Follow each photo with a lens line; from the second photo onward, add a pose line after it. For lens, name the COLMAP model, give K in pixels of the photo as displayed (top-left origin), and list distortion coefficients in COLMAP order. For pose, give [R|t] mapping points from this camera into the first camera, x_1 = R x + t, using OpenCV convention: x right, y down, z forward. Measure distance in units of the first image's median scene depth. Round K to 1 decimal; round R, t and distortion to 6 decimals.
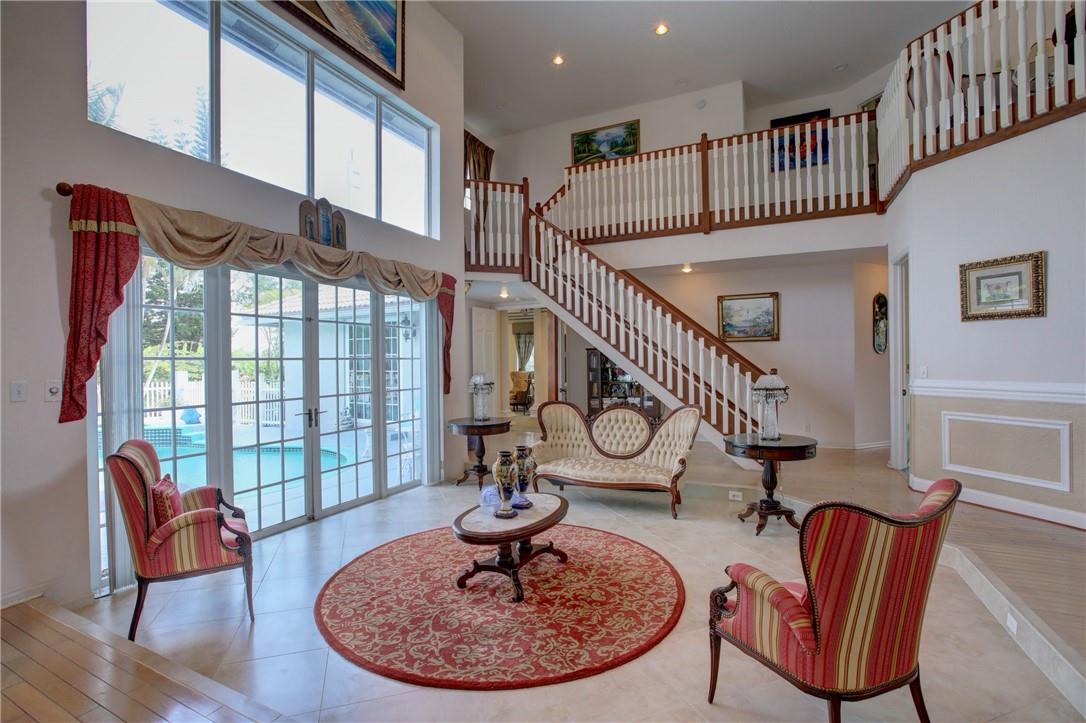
lens RADIAL K [[501.8, 0, 537.3], [0, 501.8, 358.8], [0, 0, 1]] dist [-0.039761, 0.013209]
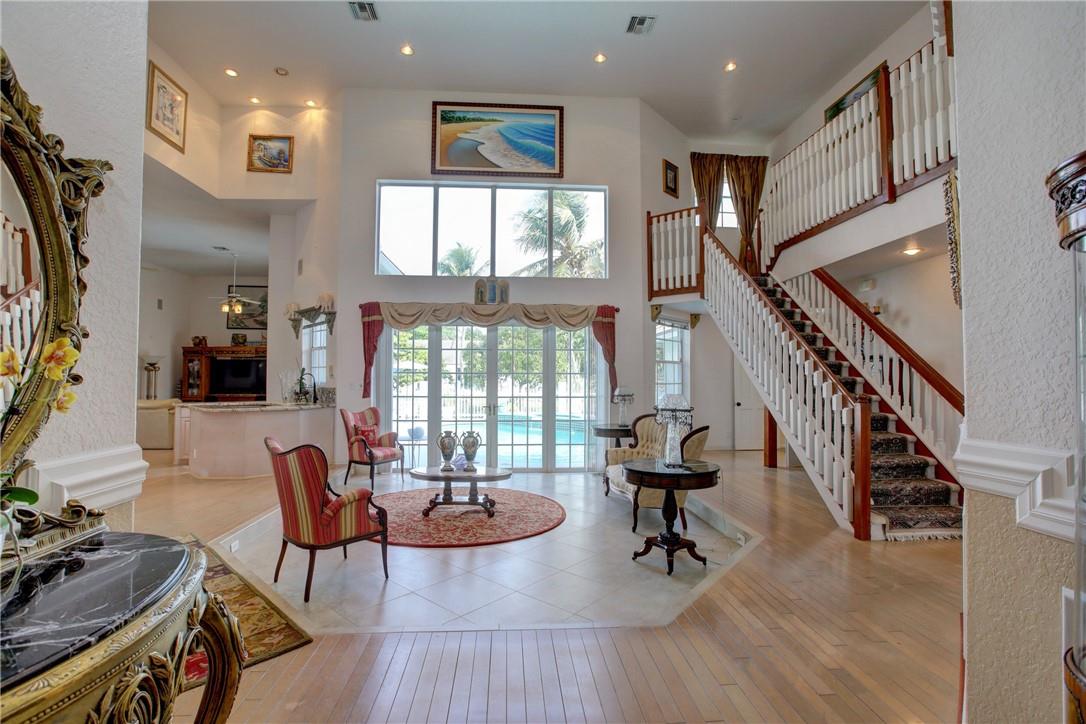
lens RADIAL K [[501.8, 0, 536.0], [0, 501.8, 363.8], [0, 0, 1]] dist [-0.039761, 0.013209]
pose [[0.484220, -0.012655, -0.874855, 1.069632], [-0.008194, 0.999786, -0.018997, -0.001064], [0.874908, 0.016368, 0.484013, 0.328332]]
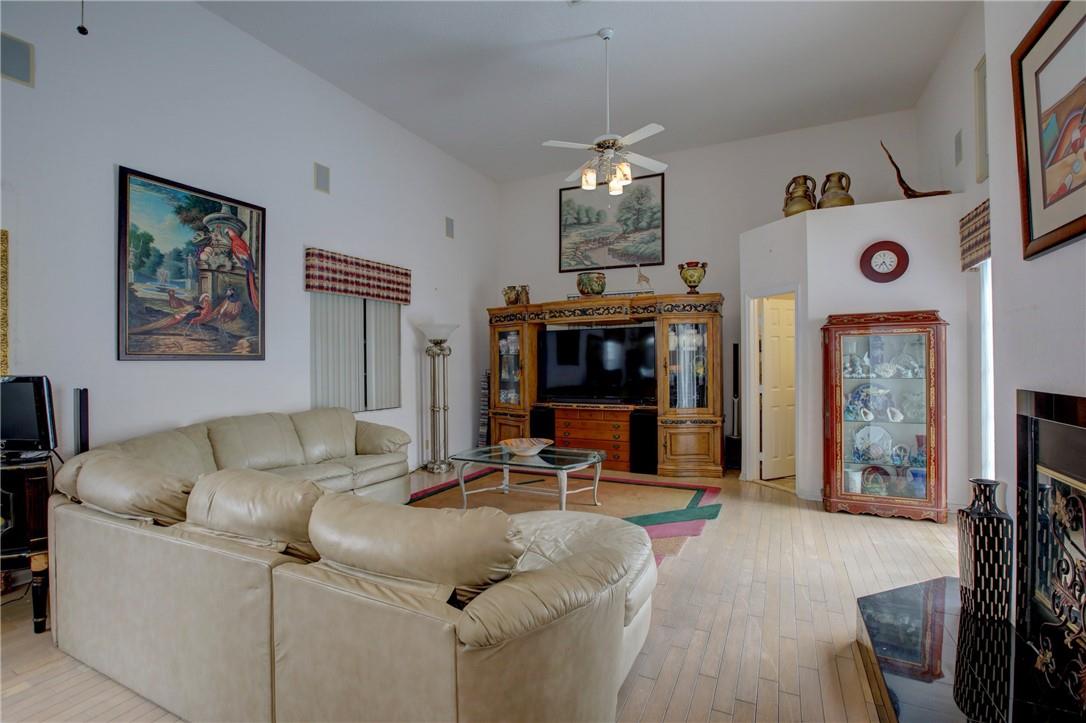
lens RADIAL K [[501.8, 0, 539.5], [0, 501.8, 358.6], [0, 0, 1]] dist [-0.039761, 0.013209]
pose [[-0.004964, 0.000588, -0.999988, -0.890036], [0.008091, 0.999967, 0.000547, 0.011963], [0.999955, -0.008088, -0.004969, 0.082024]]
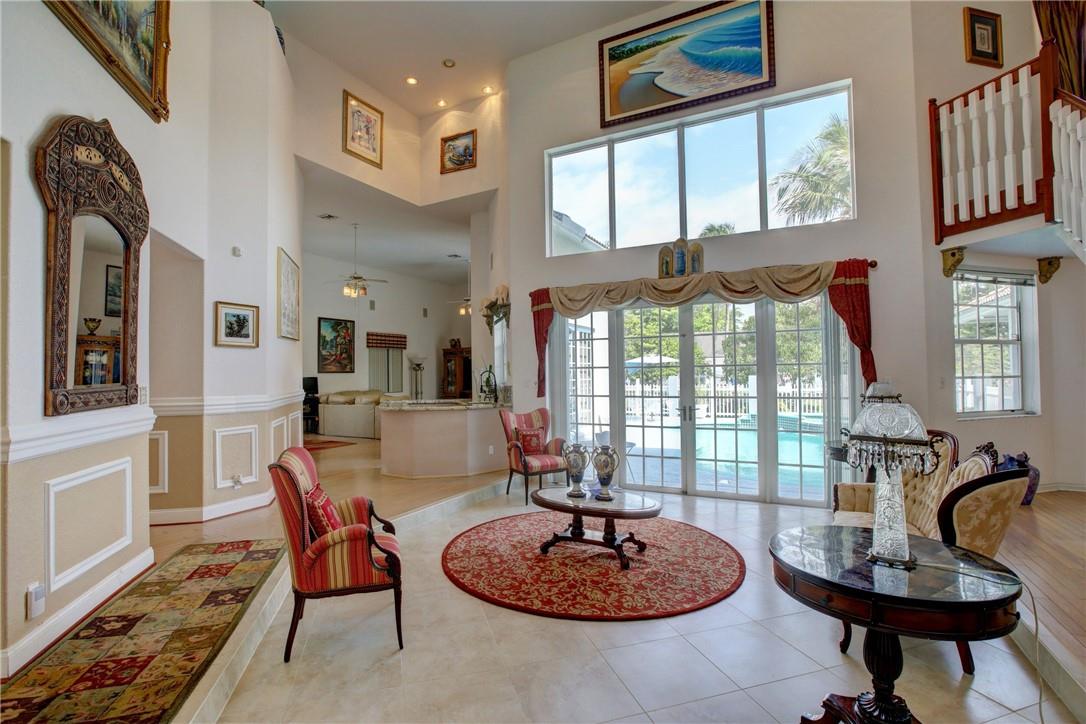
lens RADIAL K [[501.8, 0, 535.8], [0, 501.8, 363.0], [0, 0, 1]] dist [-0.039761, 0.013209]
pose [[-0.052279, -0.010657, -0.998576, 0.840424], [0.012224, 0.999861, -0.011311, 0.000710], [0.998558, -0.012798, -0.052142, 0.690813]]
